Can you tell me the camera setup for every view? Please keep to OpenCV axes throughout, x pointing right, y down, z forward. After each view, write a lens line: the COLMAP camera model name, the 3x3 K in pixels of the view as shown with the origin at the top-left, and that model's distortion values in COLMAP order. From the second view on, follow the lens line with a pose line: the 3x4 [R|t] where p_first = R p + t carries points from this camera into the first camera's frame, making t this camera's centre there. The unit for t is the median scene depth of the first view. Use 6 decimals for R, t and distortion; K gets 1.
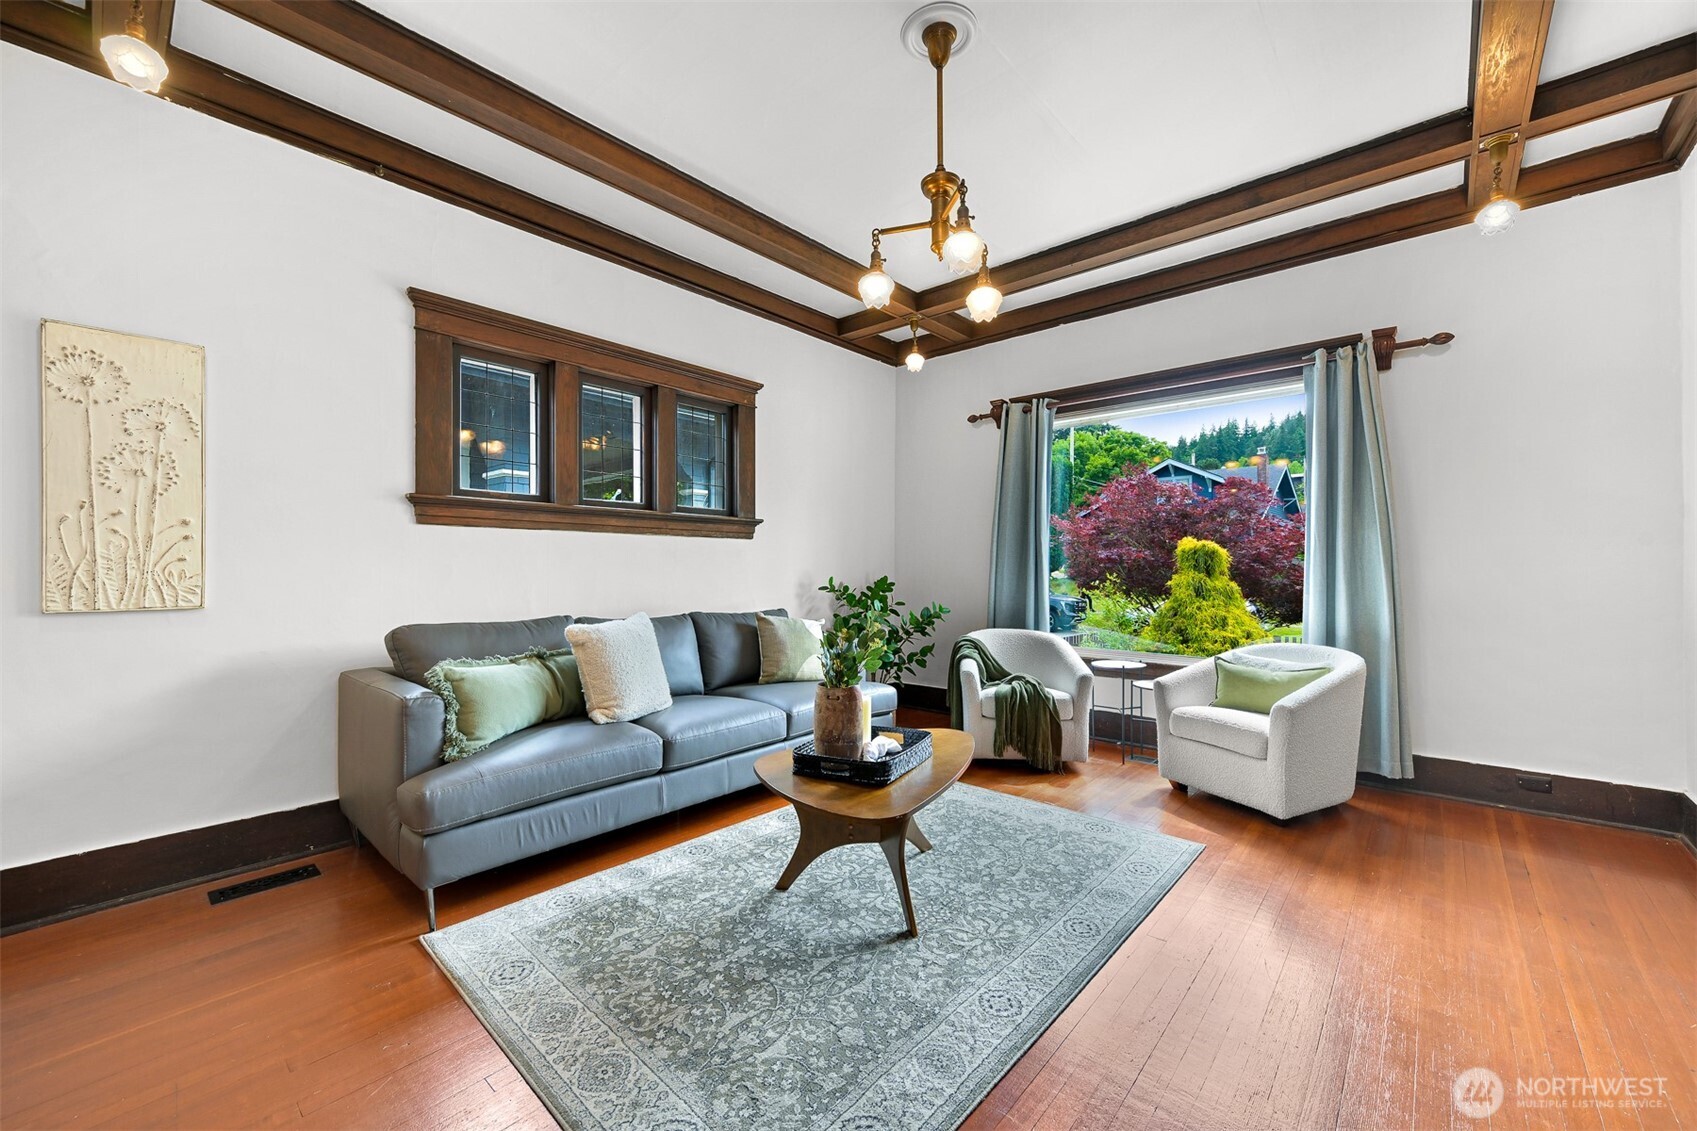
lens RADIAL K [[673.0, 0, 848.4], [0, 673.0, 578.2], [0, 0, 1]] dist [-0.002790, 0.000765]
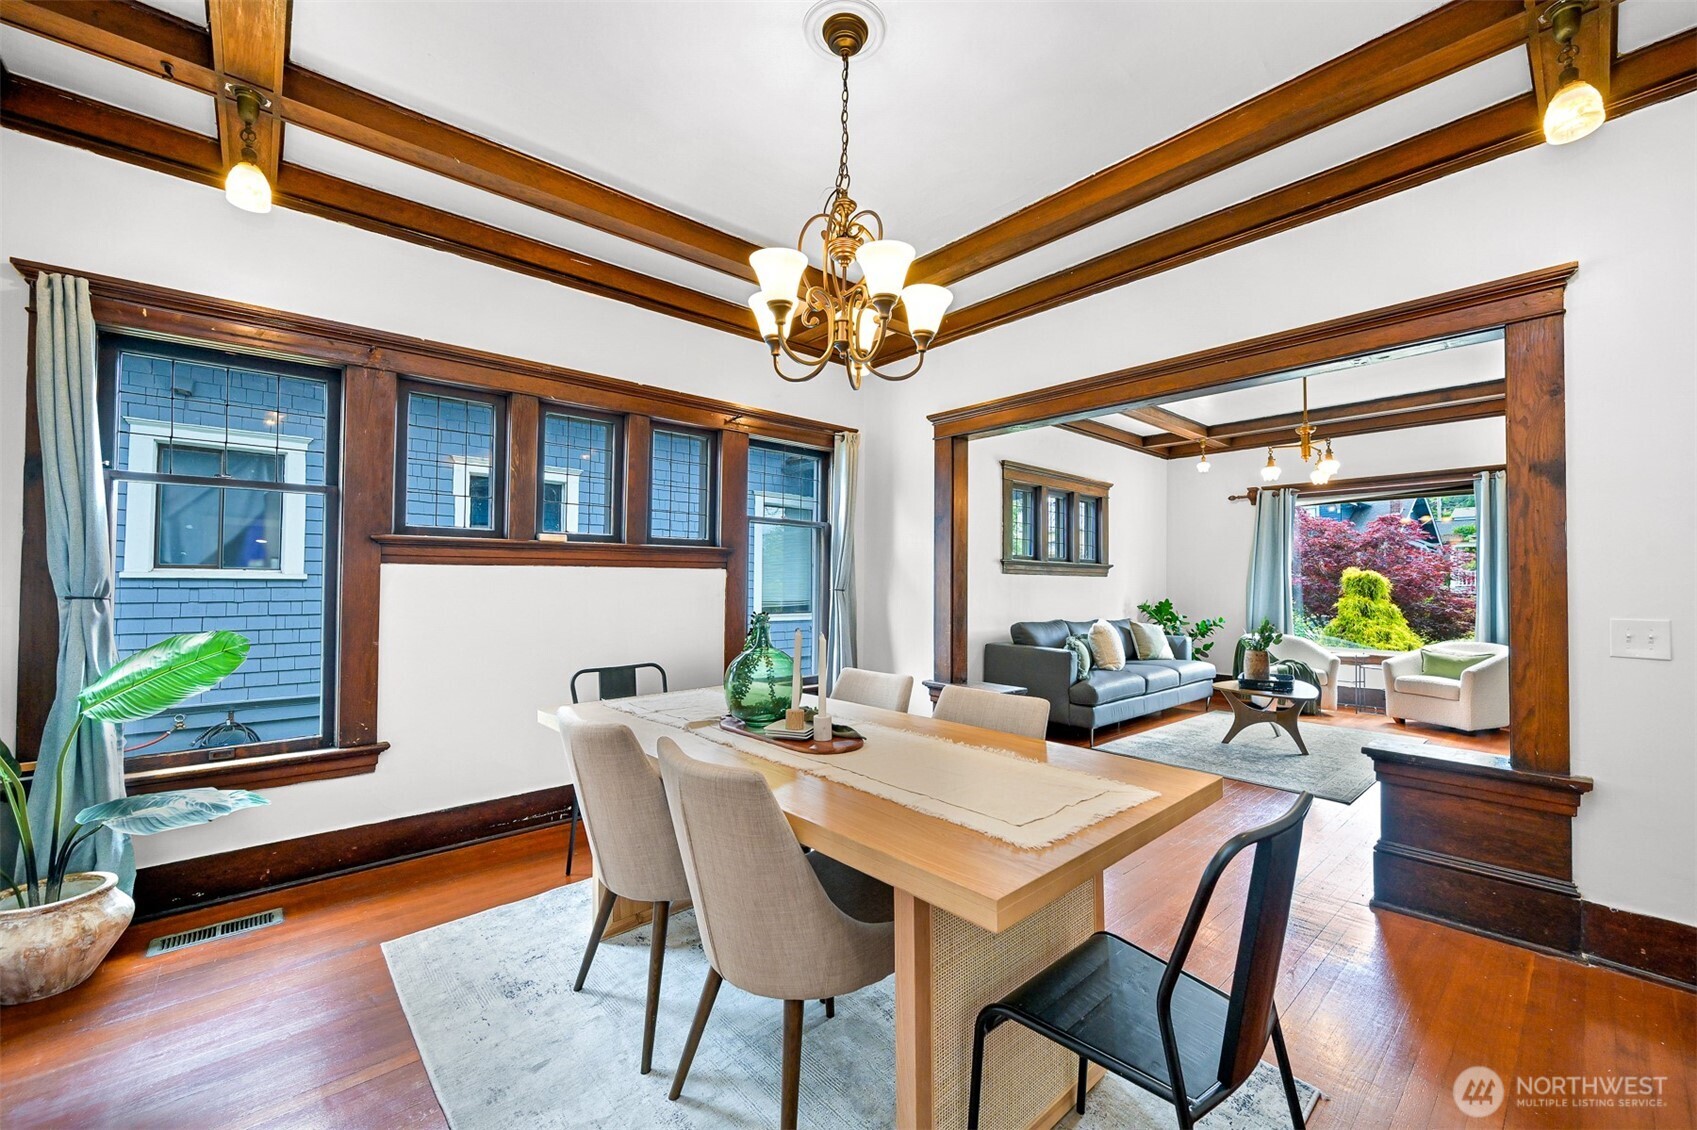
lens RADIAL K [[673.0, 0, 844.9], [0, 673.0, 582.8], [0, 0, 1]] dist [-0.002790, 0.000765]
pose [[0.992538, -0.006496, -0.121766, -0.721381], [0.002659, 0.999496, -0.031646, 0.006968], [0.121910, 0.031086, 0.992054, -0.903415]]
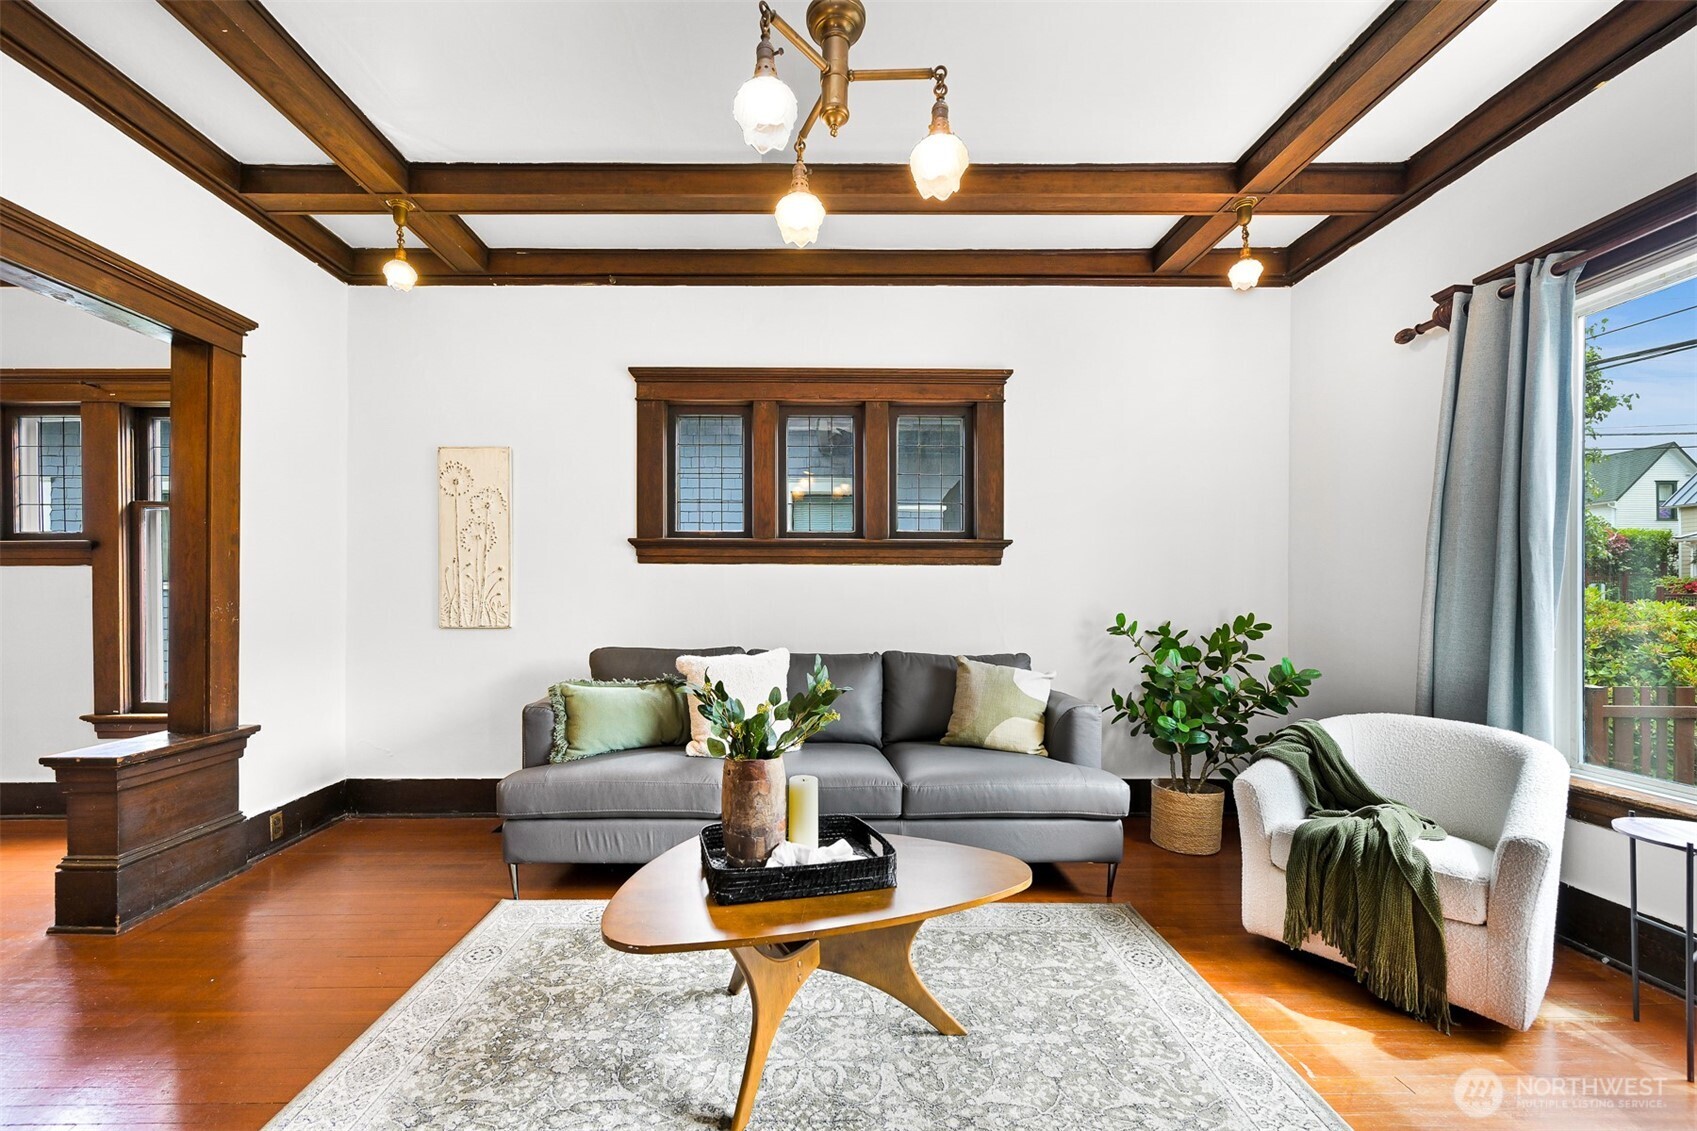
lens RADIAL K [[673.0, 0, 813.0], [0, 673.0, 618.1], [0, 0, 1]] dist [-0.002790, 0.000765]
pose [[0.665238, 0.029281, -0.746057, 0.392030], [-0.012970, 0.999533, 0.027665, -0.016608], [0.746518, -0.008727, 0.665308, 0.356369]]
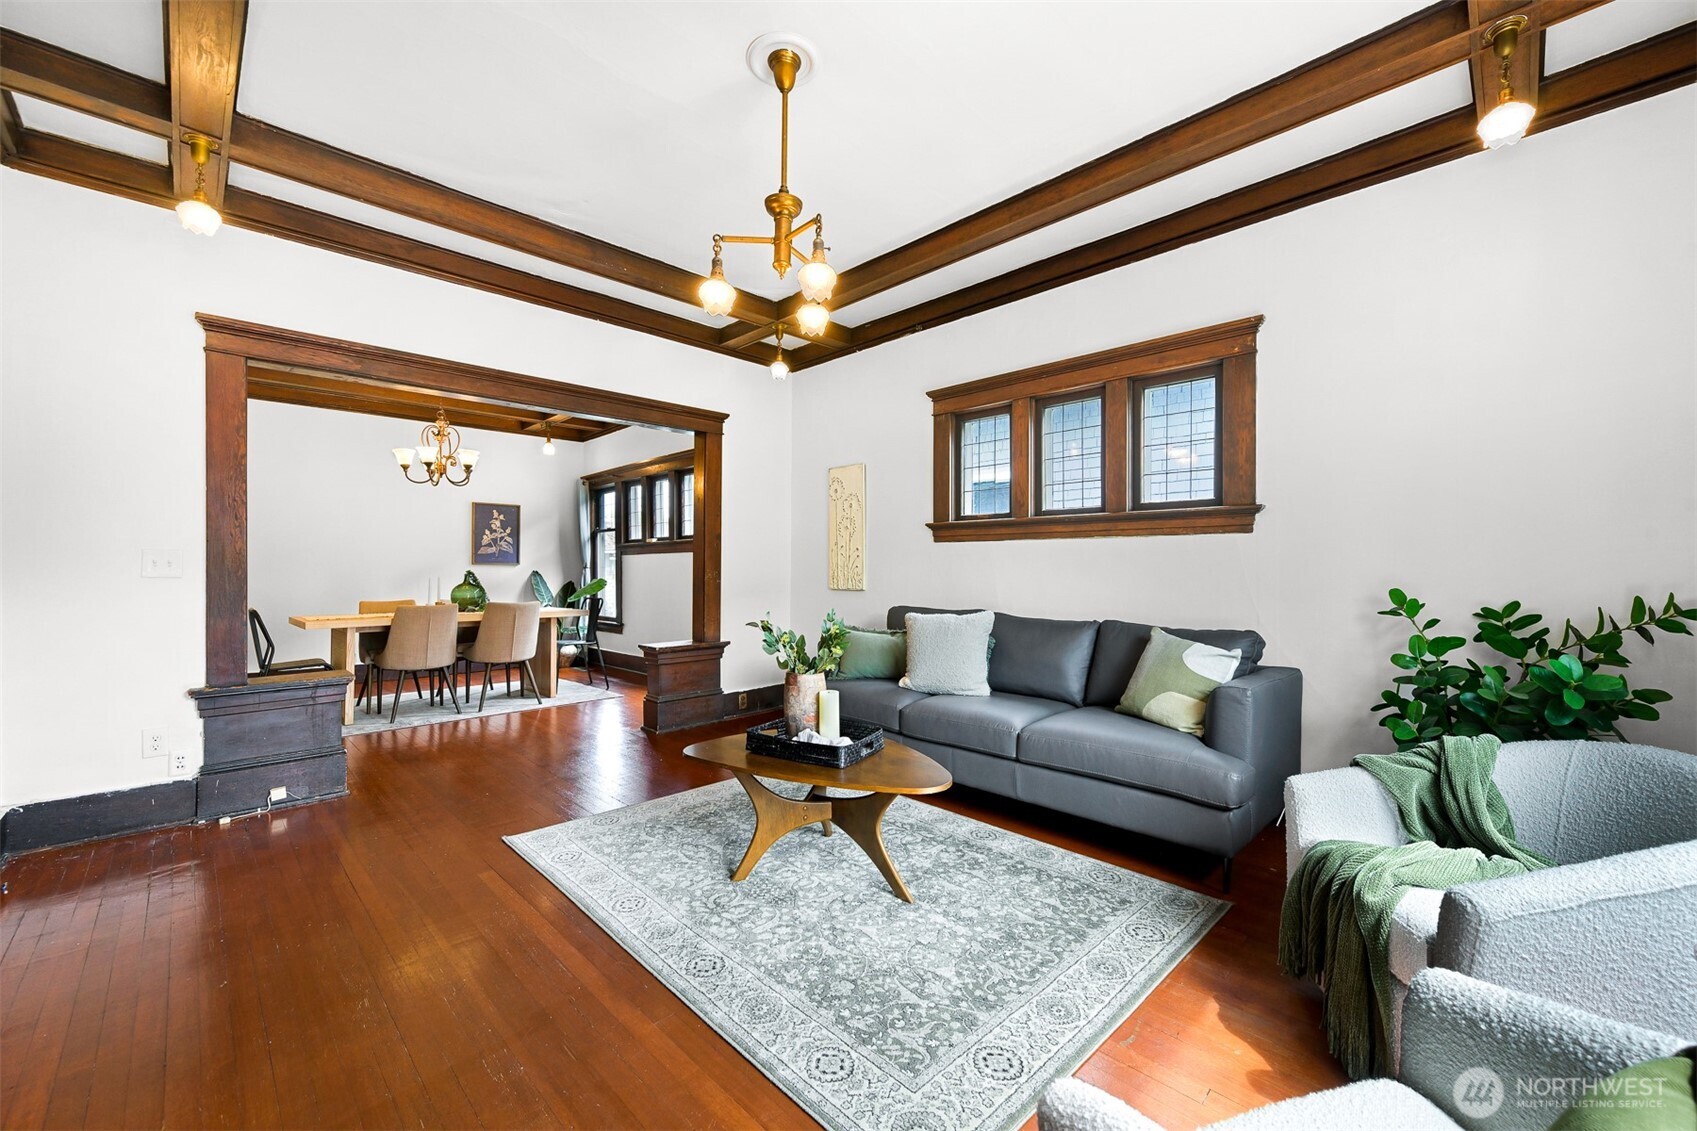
lens RADIAL K [[673.0, 0, 859.7], [0, 673.0, 579.0], [0, 0, 1]] dist [-0.002790, 0.000765]
pose [[-0.061108, 0.019148, -0.997947, 0.758418], [-0.013068, 0.999715, 0.019982, -0.020371], [0.998046, 0.014263, -0.060840, 0.766980]]
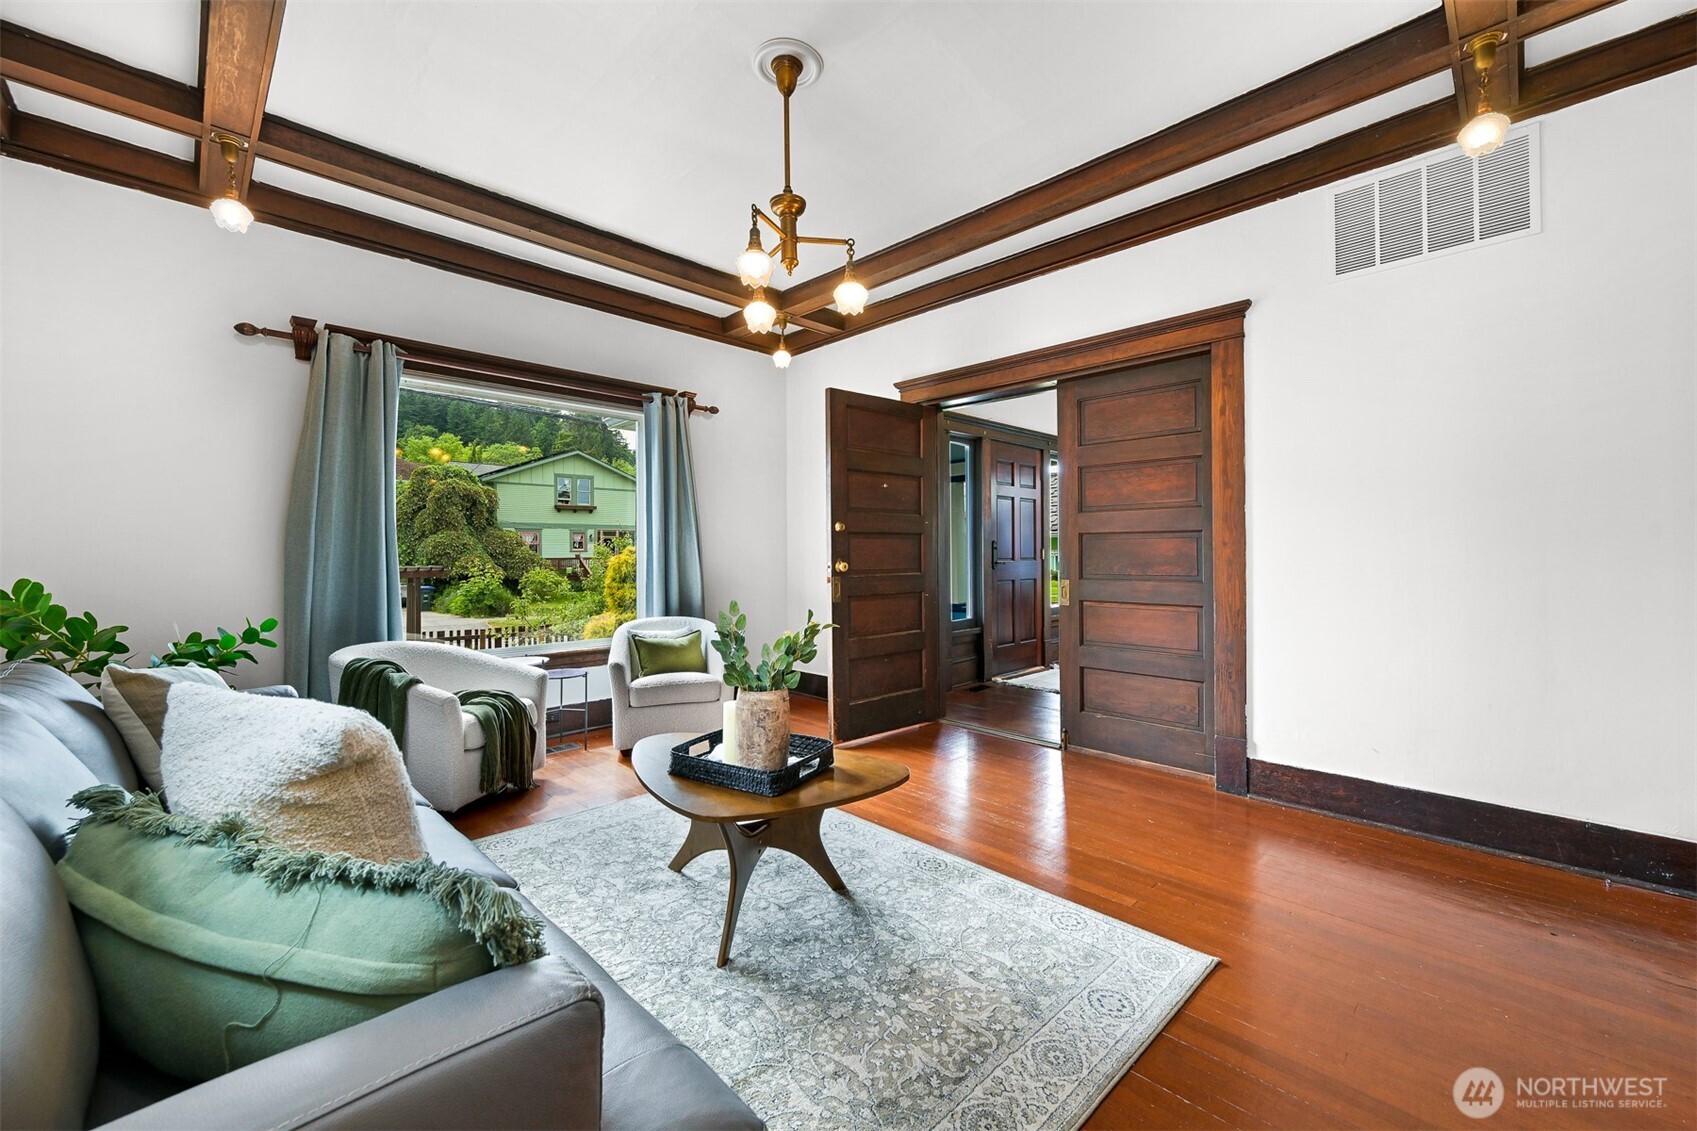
lens RADIAL K [[673.0, 0, 867.3], [0, 673.0, 562.7], [0, 0, 1]] dist [-0.002790, 0.000765]
pose [[0.045589, -0.009601, 0.998914, -0.600258], [0.022185, 0.999717, 0.008597, -0.009641], [-0.998714, 0.021769, 0.045789, 0.533172]]
